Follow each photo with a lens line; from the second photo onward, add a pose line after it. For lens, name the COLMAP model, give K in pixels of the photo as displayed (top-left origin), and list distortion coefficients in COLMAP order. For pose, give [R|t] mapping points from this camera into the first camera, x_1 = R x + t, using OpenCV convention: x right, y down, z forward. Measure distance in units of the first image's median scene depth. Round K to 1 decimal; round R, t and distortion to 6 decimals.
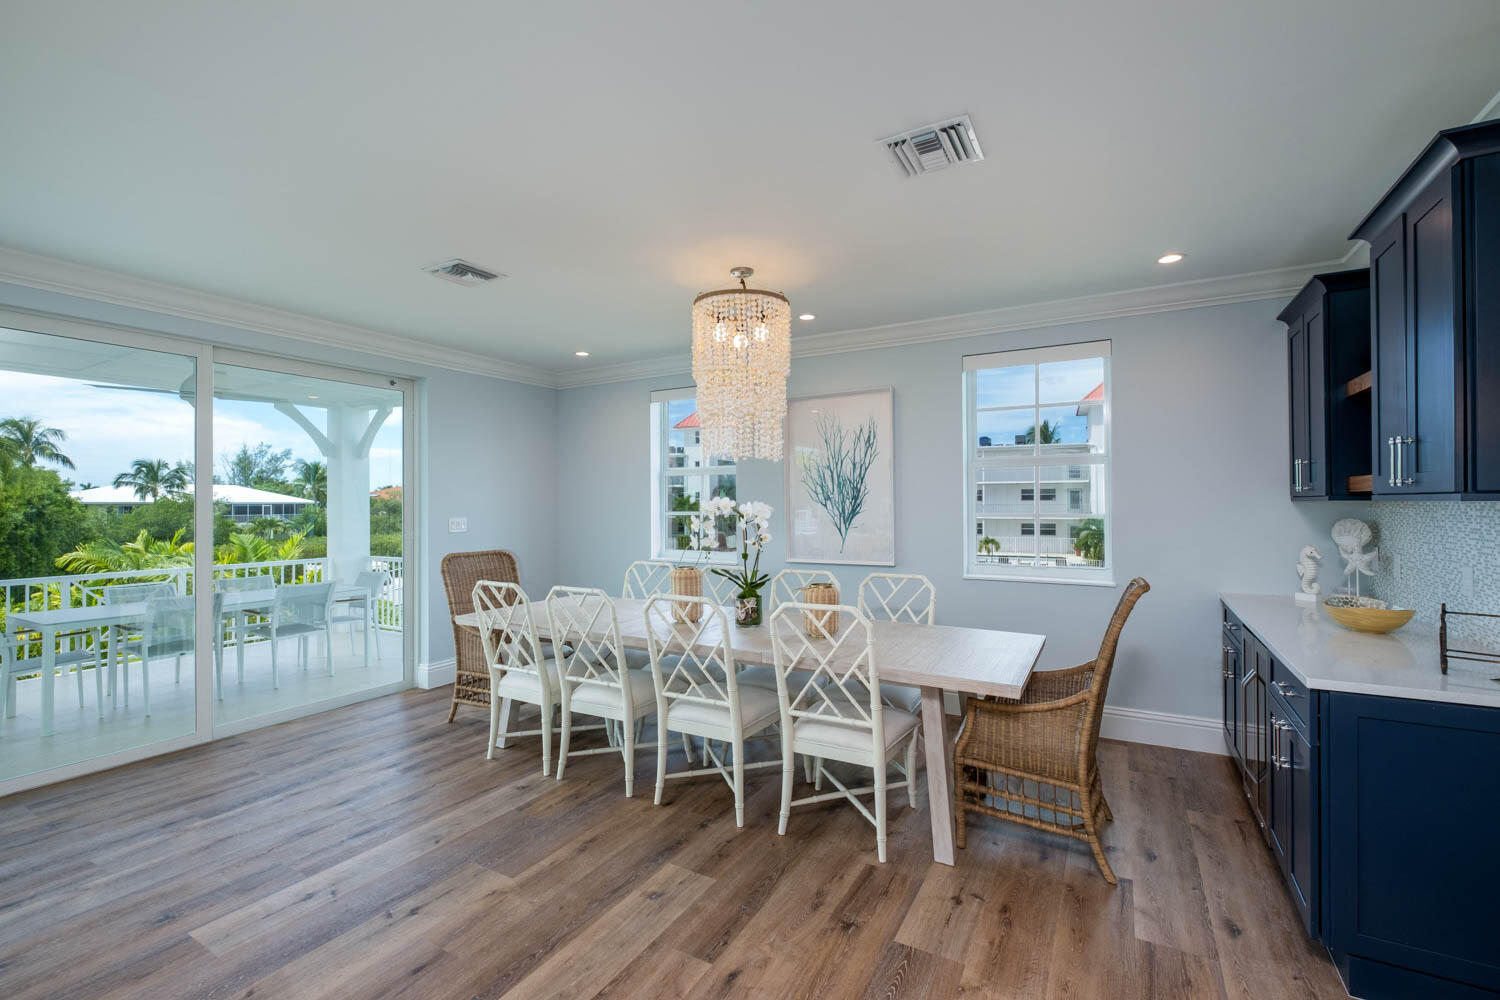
lens RADIAL K [[647.0, 0, 744.8], [0, 647.0, 499.4], [0, 0, 1]] dist [-0.004651, -0.001133]
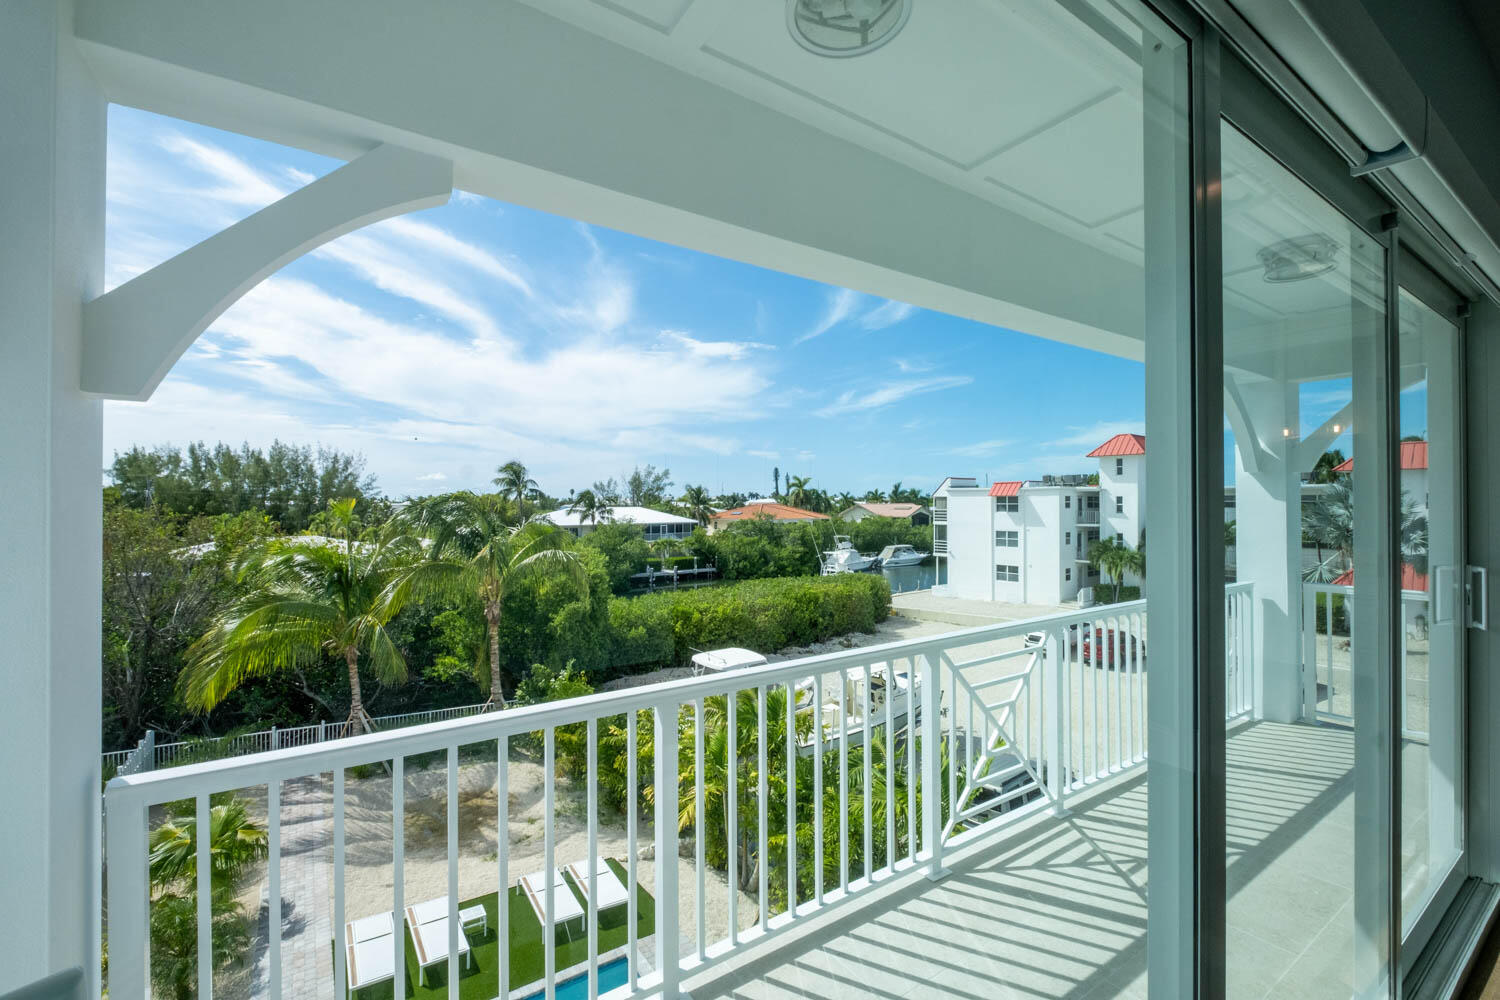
lens RADIAL K [[645.9, 0, 747.6], [0, 645.9, 498.6], [0, 0, 1]] dist [0.001070, -0.004900]
pose [[0.897865, -0.002077, -0.440267, -1.658186], [0.002589, 0.999996, 0.000564, -0.682170], [0.440264, -0.001646, 0.897867, 0.446900]]
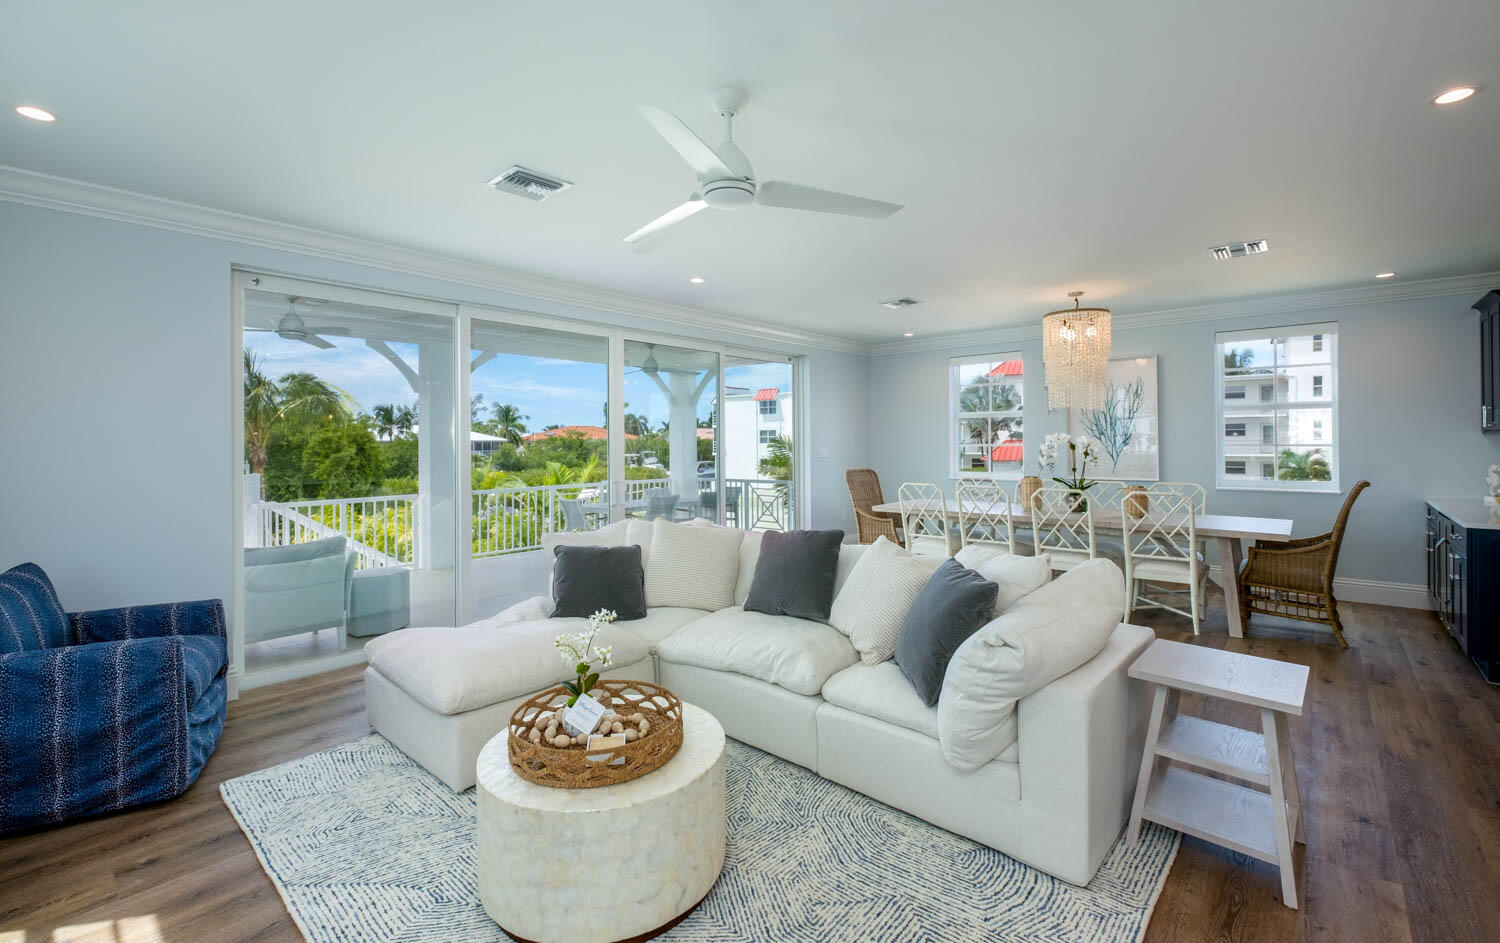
lens RADIAL K [[645.3, 0, 745.5], [0, 645.3, 440.0], [0, 0, 1]] dist [-0.007359, -0.001474]
pose [[0.978708, -0.002985, -0.205234, -0.346075], [0.004065, 0.999980, 0.004843, 0.002184], [0.205215, -0.005574, 0.978701, -0.535987]]
